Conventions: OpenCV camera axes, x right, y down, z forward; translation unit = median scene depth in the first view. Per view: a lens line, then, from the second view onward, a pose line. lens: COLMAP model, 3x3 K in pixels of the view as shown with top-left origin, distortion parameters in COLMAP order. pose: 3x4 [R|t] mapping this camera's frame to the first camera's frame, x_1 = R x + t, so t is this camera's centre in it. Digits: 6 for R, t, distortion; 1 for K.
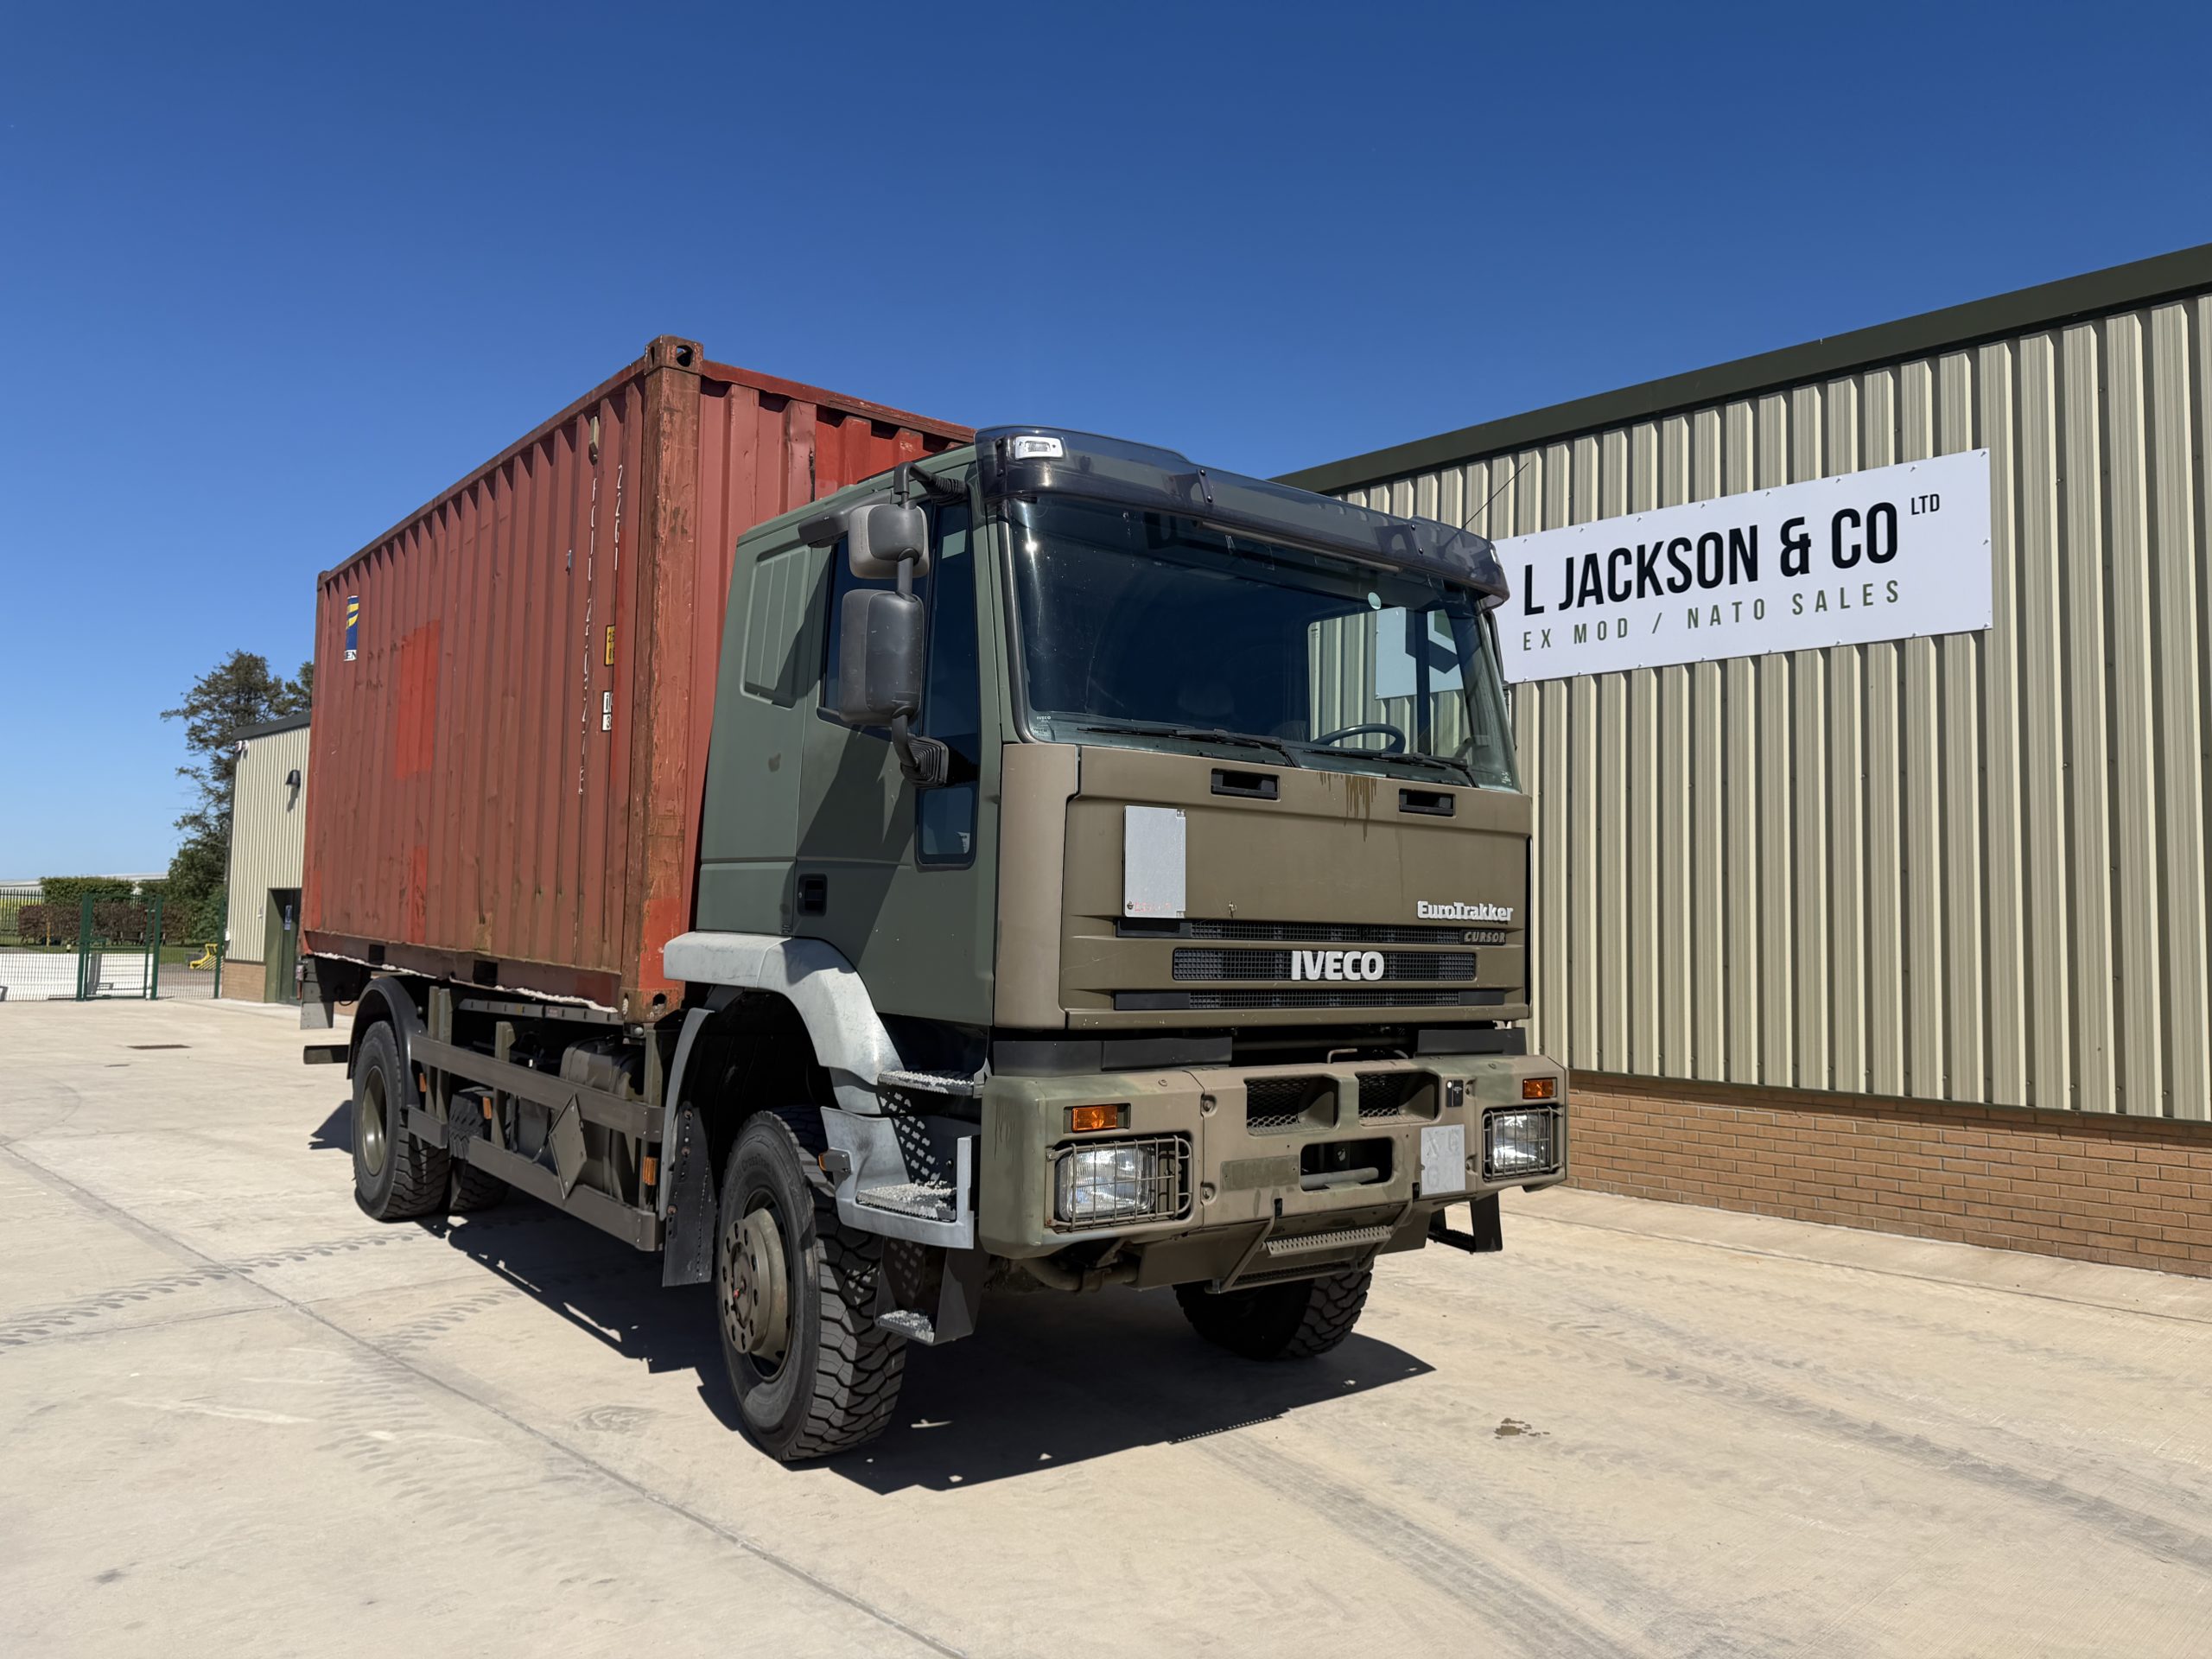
lens RADIAL K [[1549.5, 0, 1080.2], [0, 1549.5, 777.3], [0, 0, 1]] dist [0.034181, -0.034790]
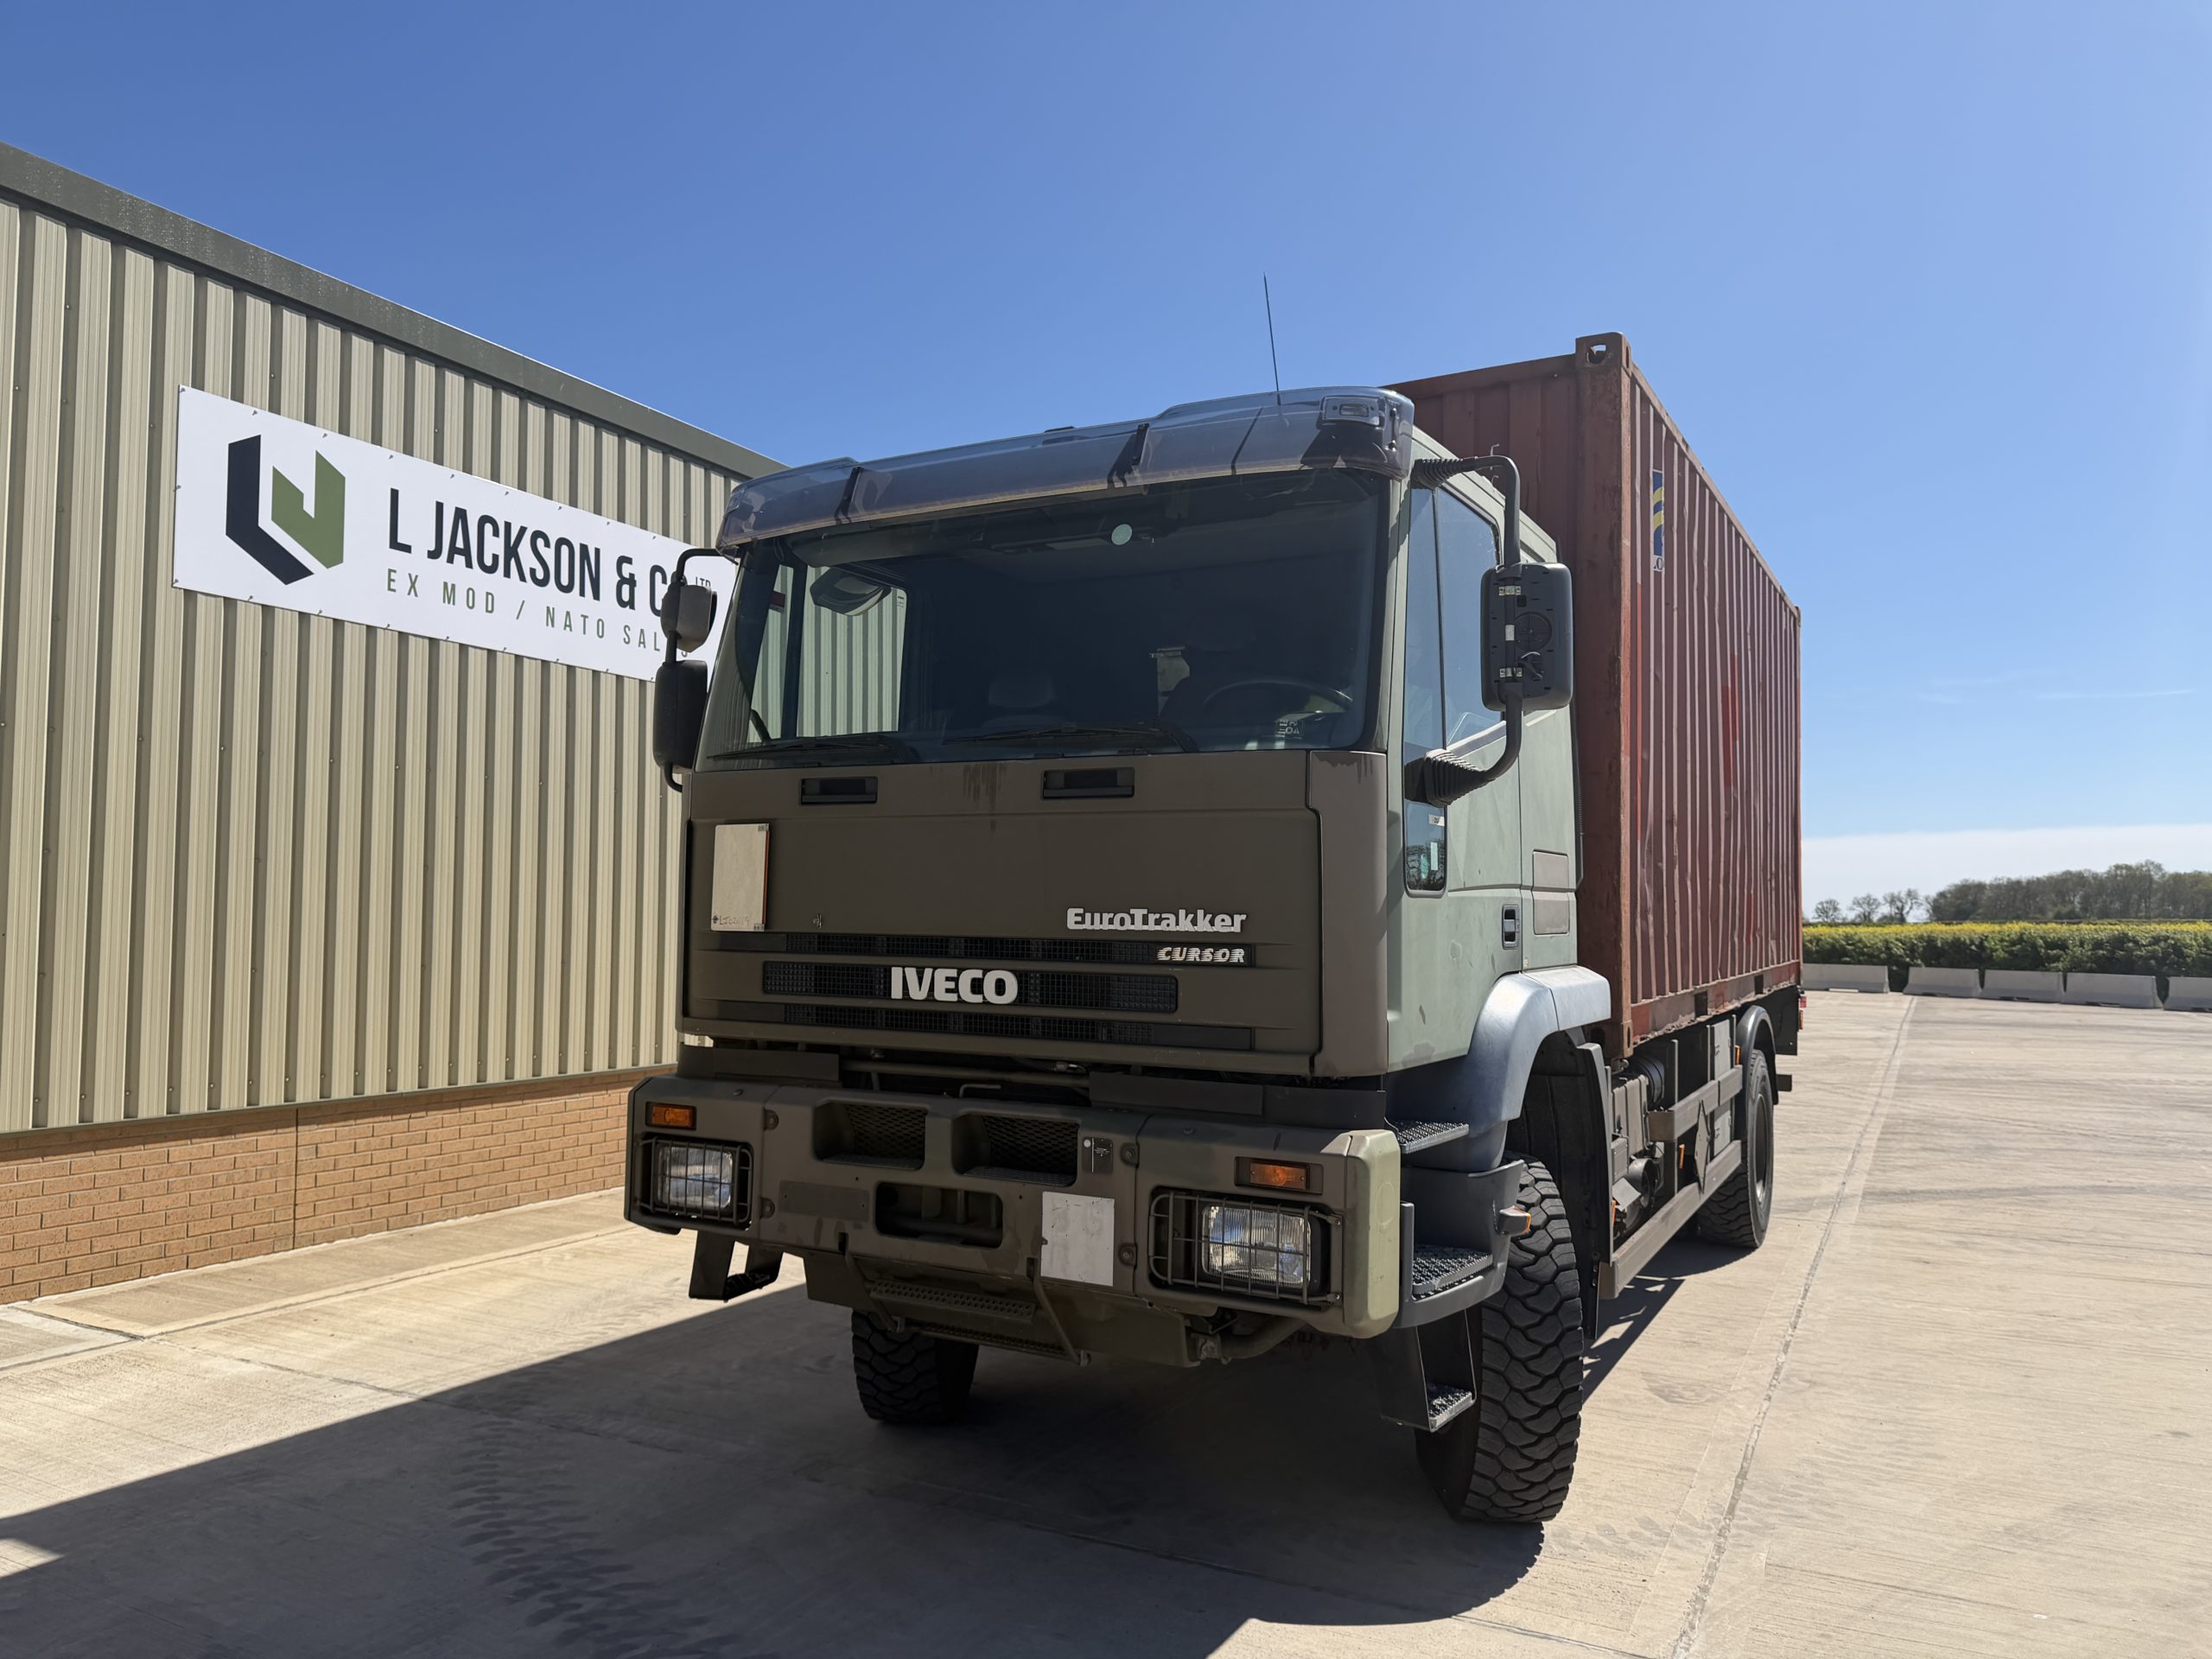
lens RADIAL K [[1549.5, 0, 1125.8], [0, 1549.5, 860.1], [0, 0, 1]] dist [0.034181, -0.034790]
pose [[-0.313258, 0.025533, 0.949325, -1.449550], [-0.105250, 0.992547, -0.061426, 0.162485], [-0.943818, -0.119158, -0.308235, 2.066416]]
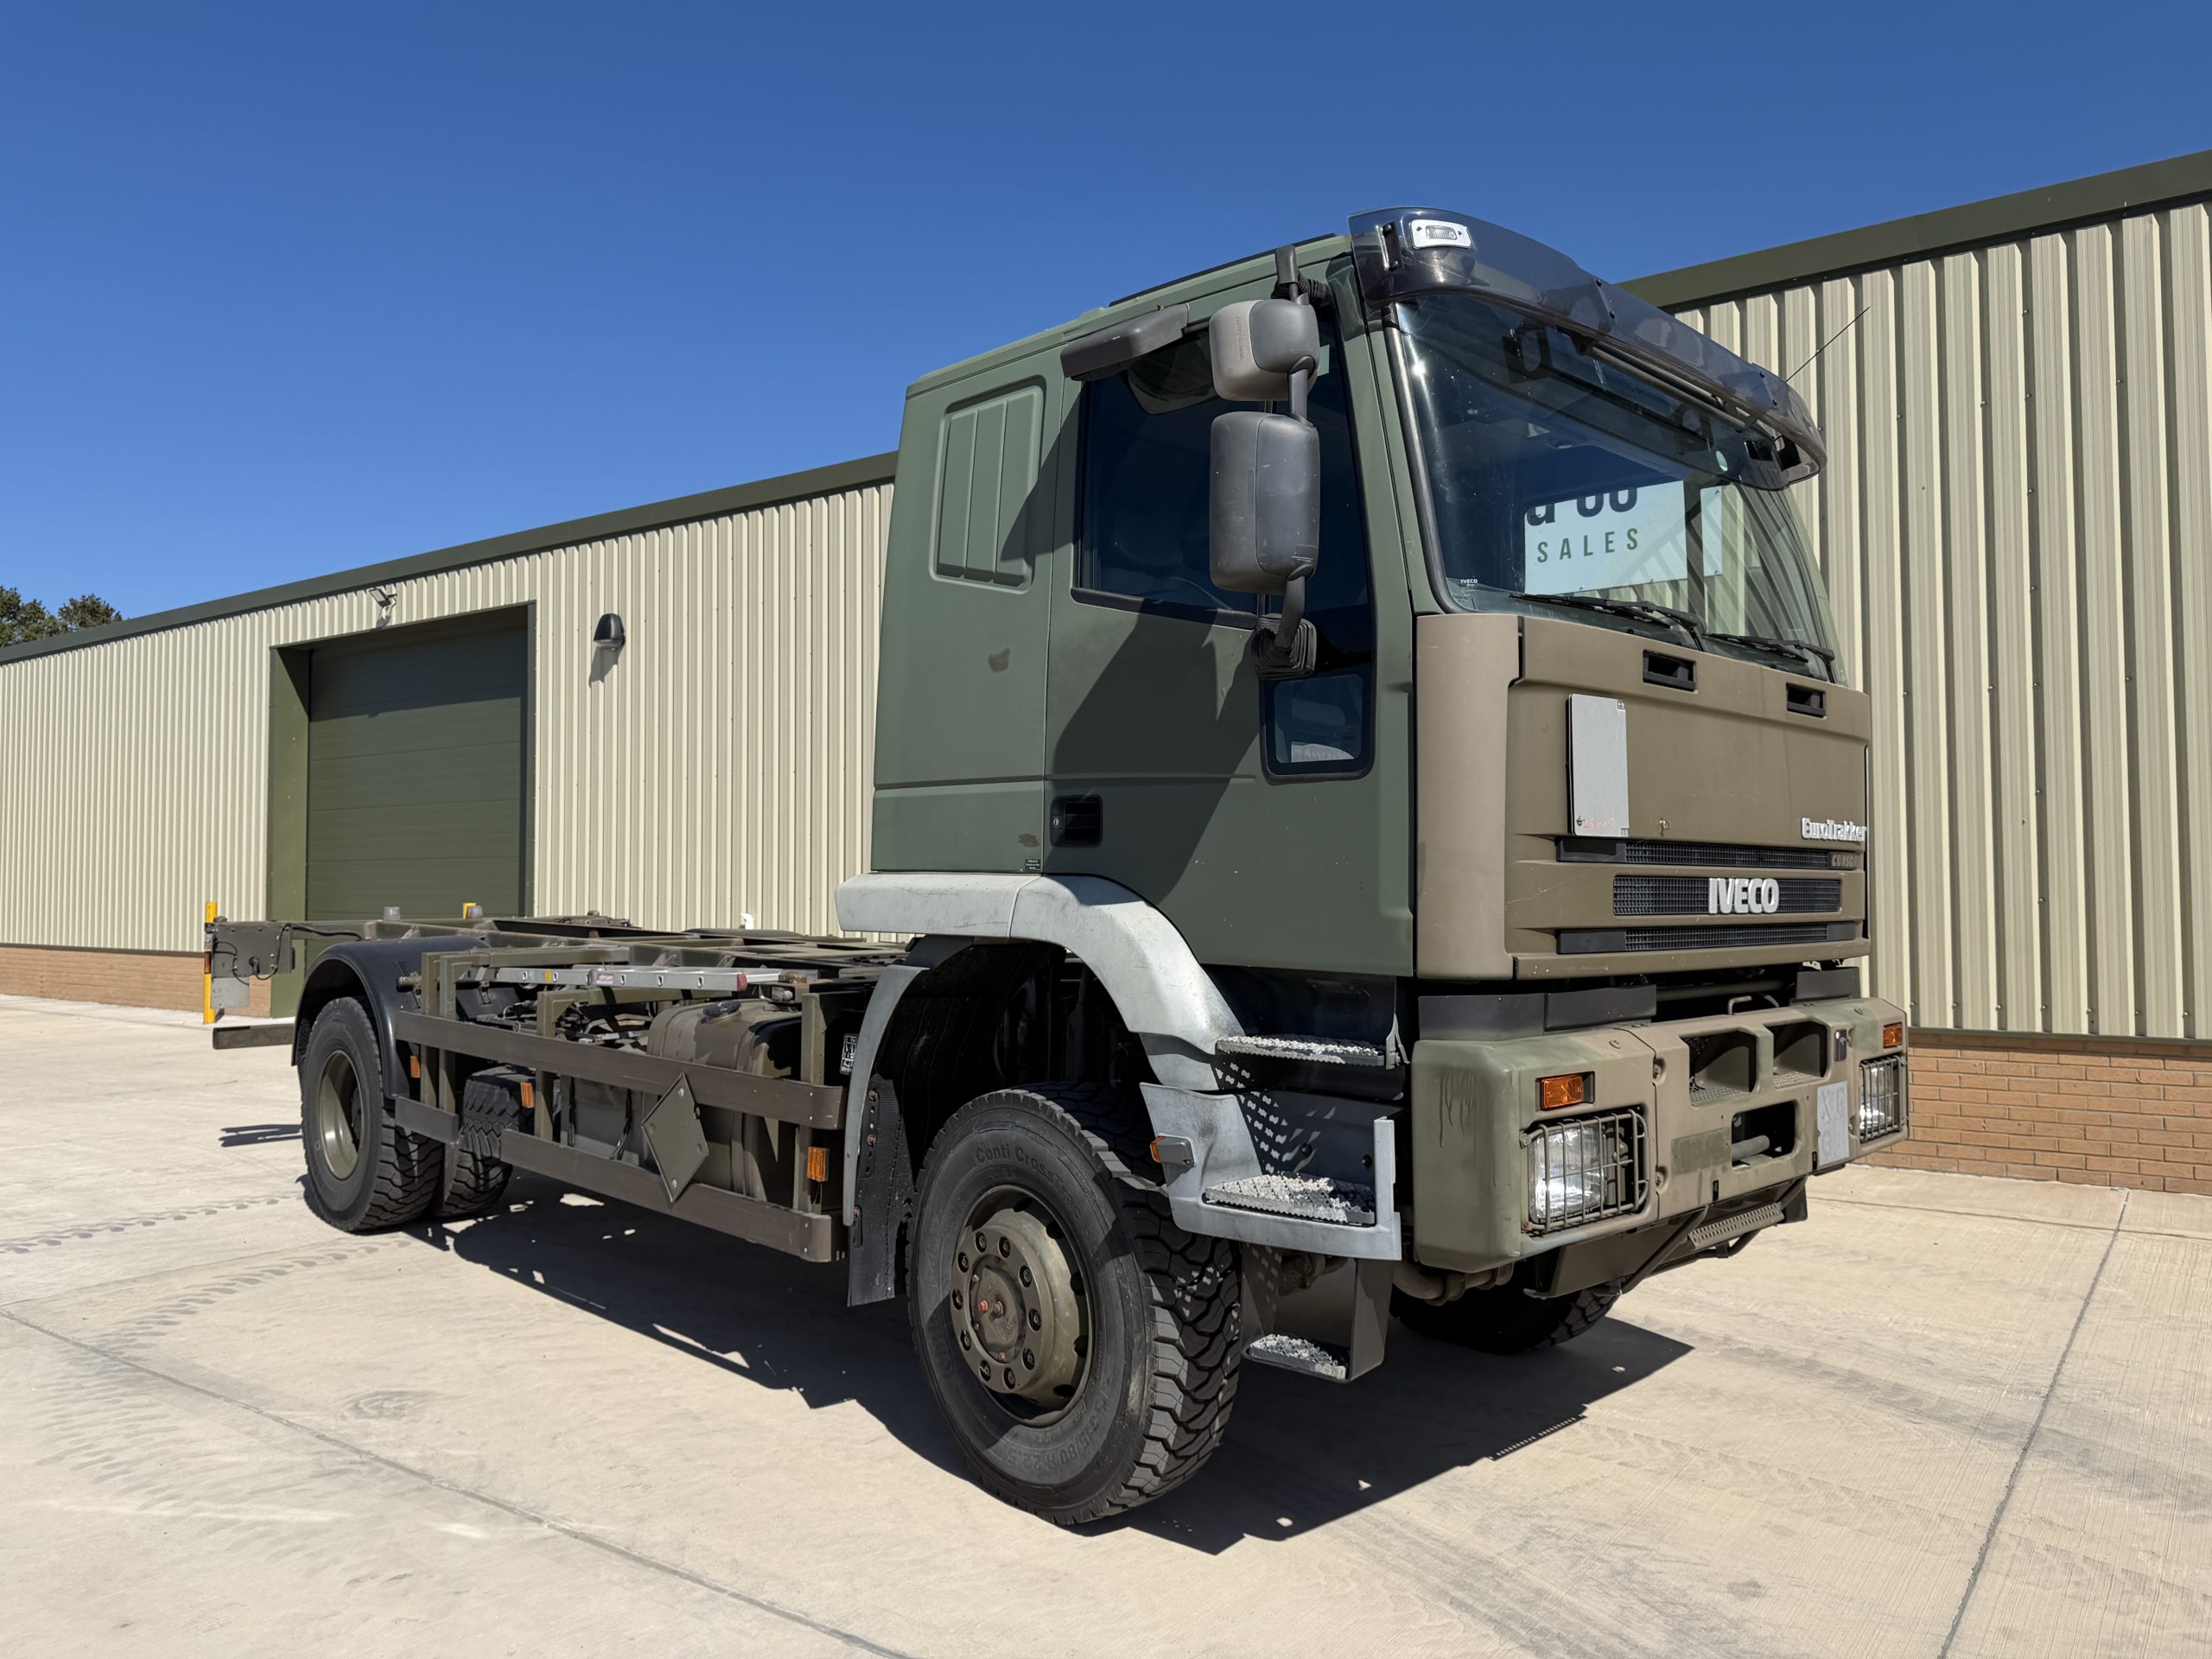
lens RADIAL K [[1549.5, 0, 1096.6], [0, 1549.5, 820.2], [0, 0, 1]] dist [0.034181, -0.034790]
pose [[0.985650, -0.017496, 0.167895, -0.031804], [0.007072, 0.998021, 0.062484, 0.002845], [-0.168656, -0.060400, 0.983823, 0.023515]]
